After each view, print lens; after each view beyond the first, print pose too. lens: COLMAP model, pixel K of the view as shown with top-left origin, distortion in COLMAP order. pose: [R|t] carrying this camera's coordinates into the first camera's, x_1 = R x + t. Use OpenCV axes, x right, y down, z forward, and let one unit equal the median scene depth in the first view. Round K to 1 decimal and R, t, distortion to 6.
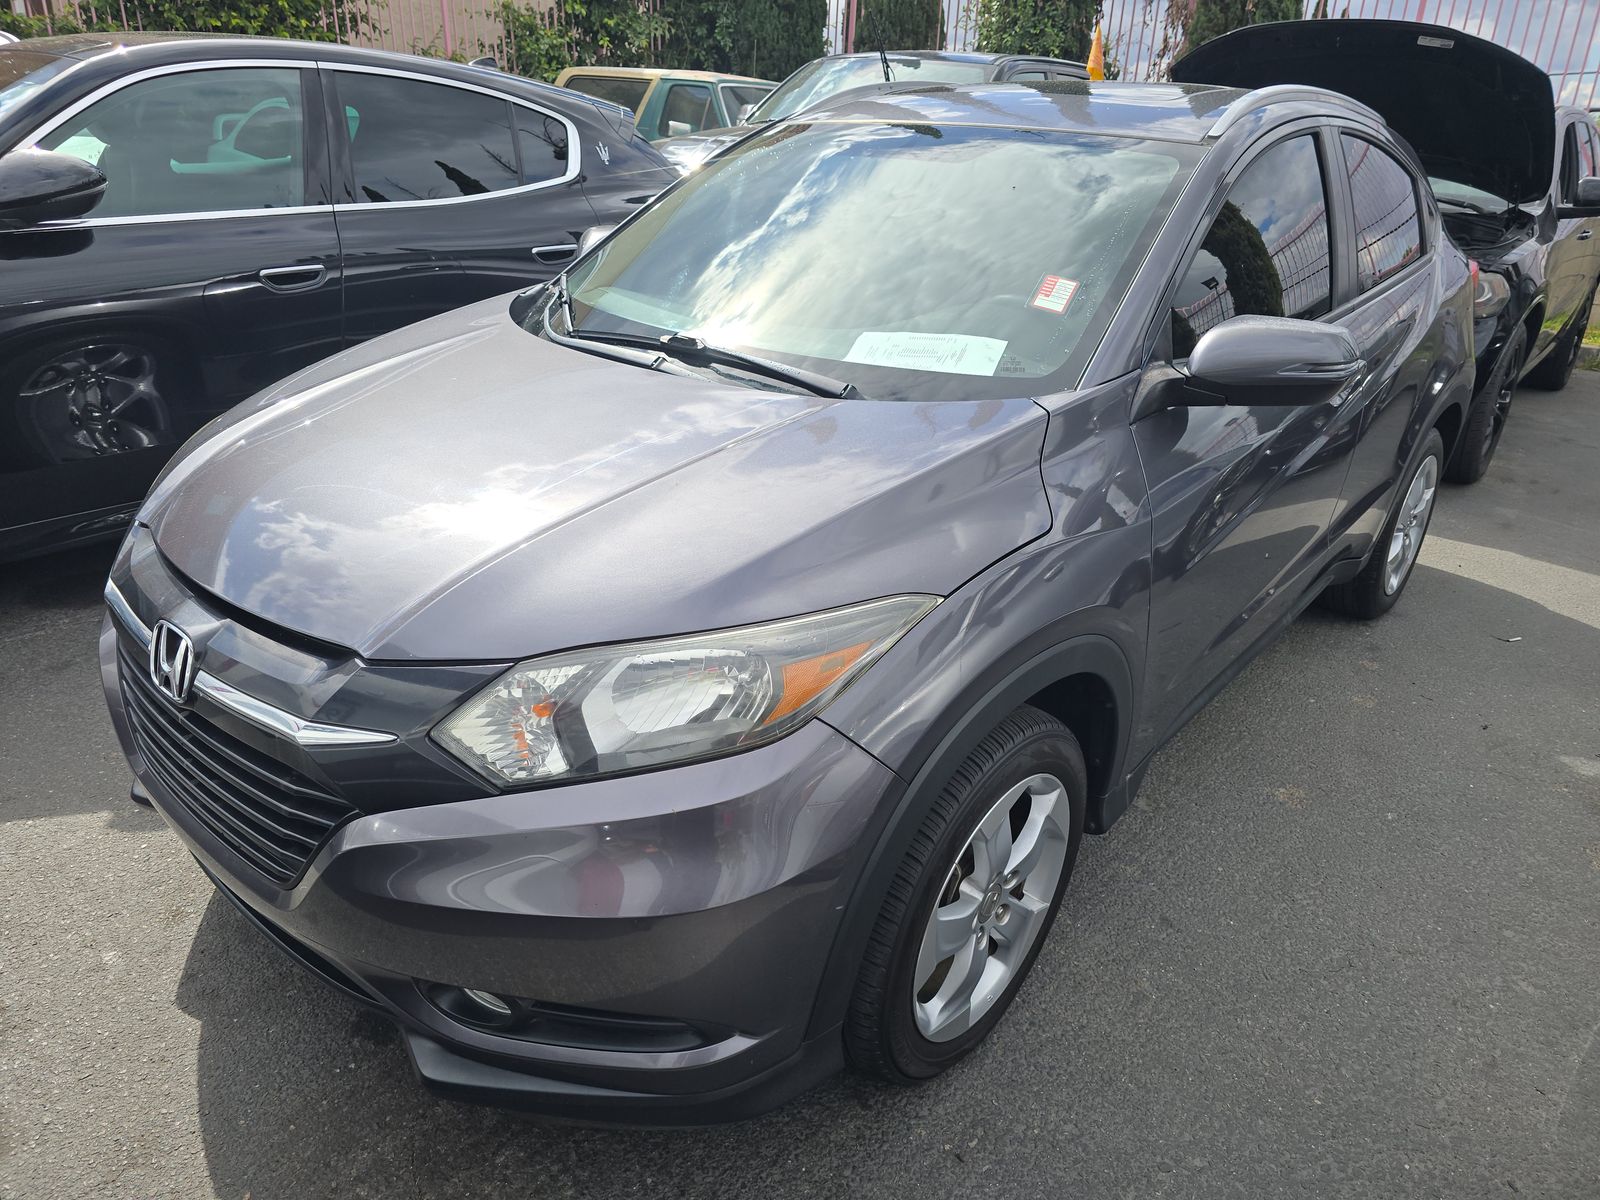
lens RADIAL K [[1107.5, 0, 800.0], [0, 1107.5, 600.0], [0, 0, 1]] dist [0.082734, -0.120261]
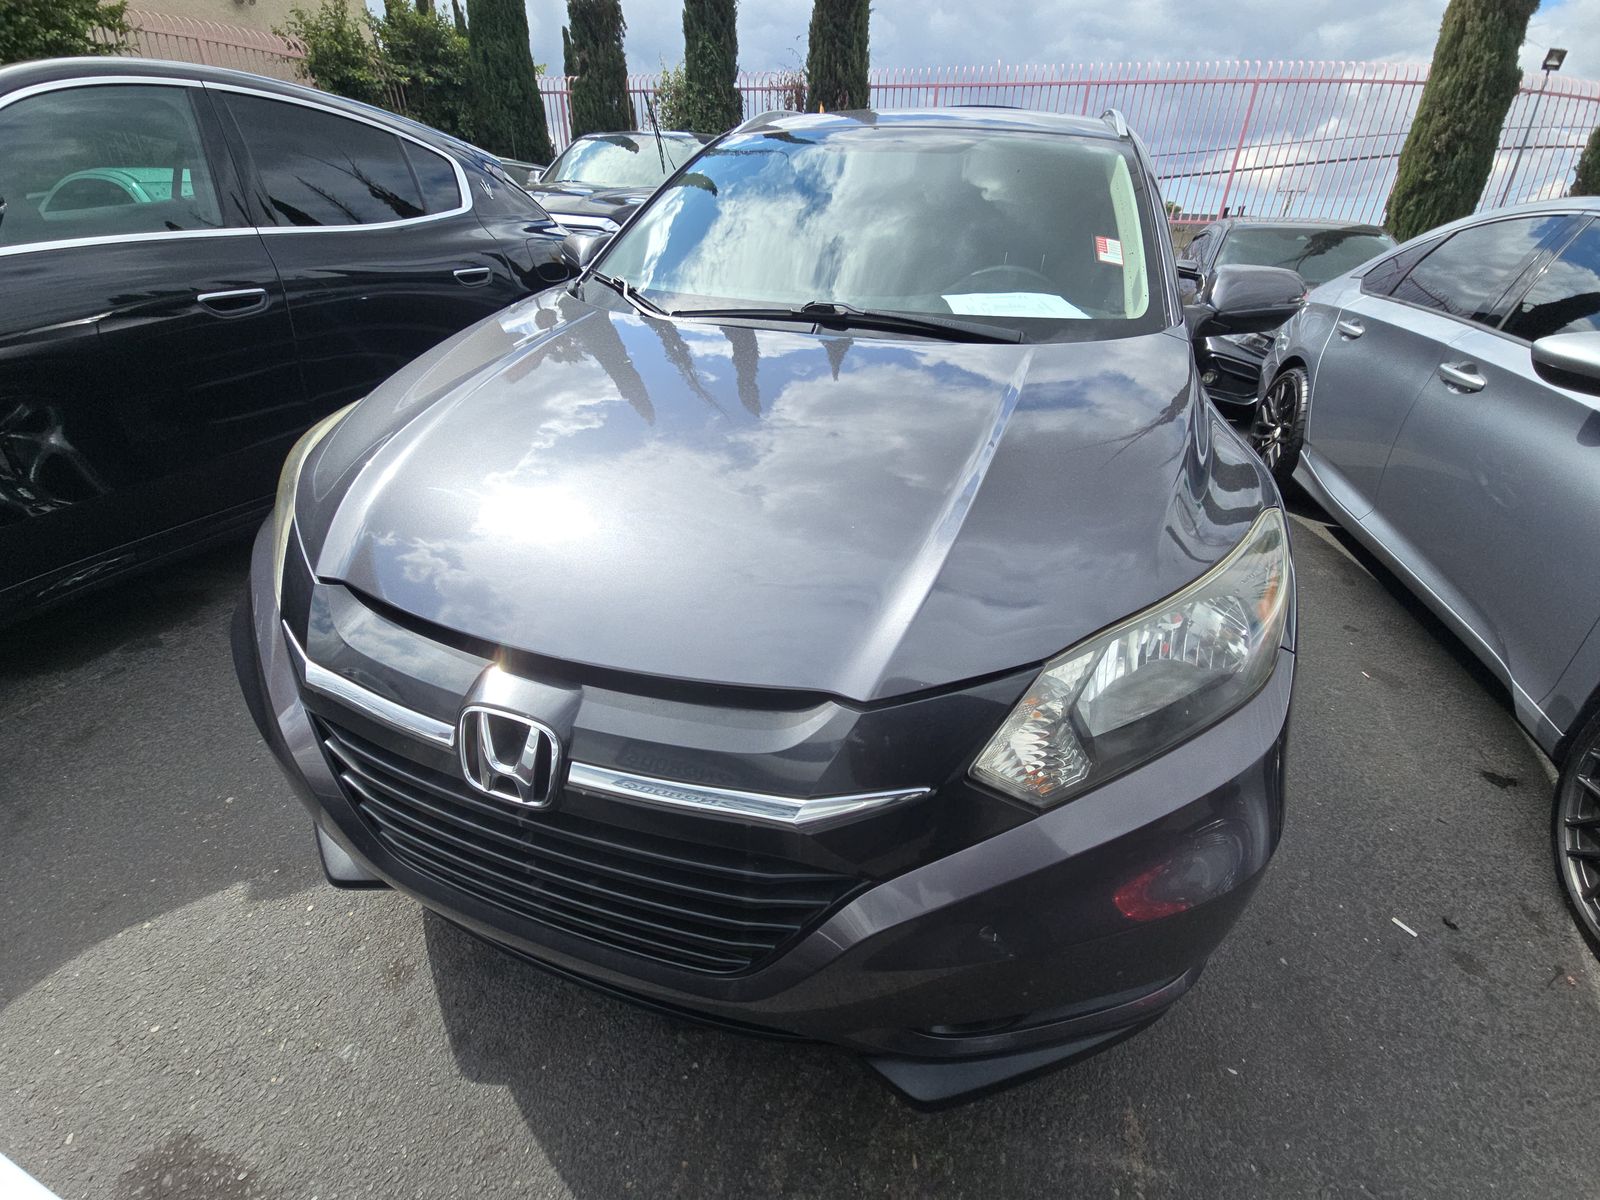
lens RADIAL K [[646.7, 0, 800.0], [0, 646.7, 600.0], [0, 0, 1]] dist [0.030620, -0.023864]
pose [[0.919112, -0.202322, 0.338081, -0.326806], [0.157846, 0.975296, 0.154537, -0.052840], [-0.360995, -0.088672, 0.928342, 0.350146]]
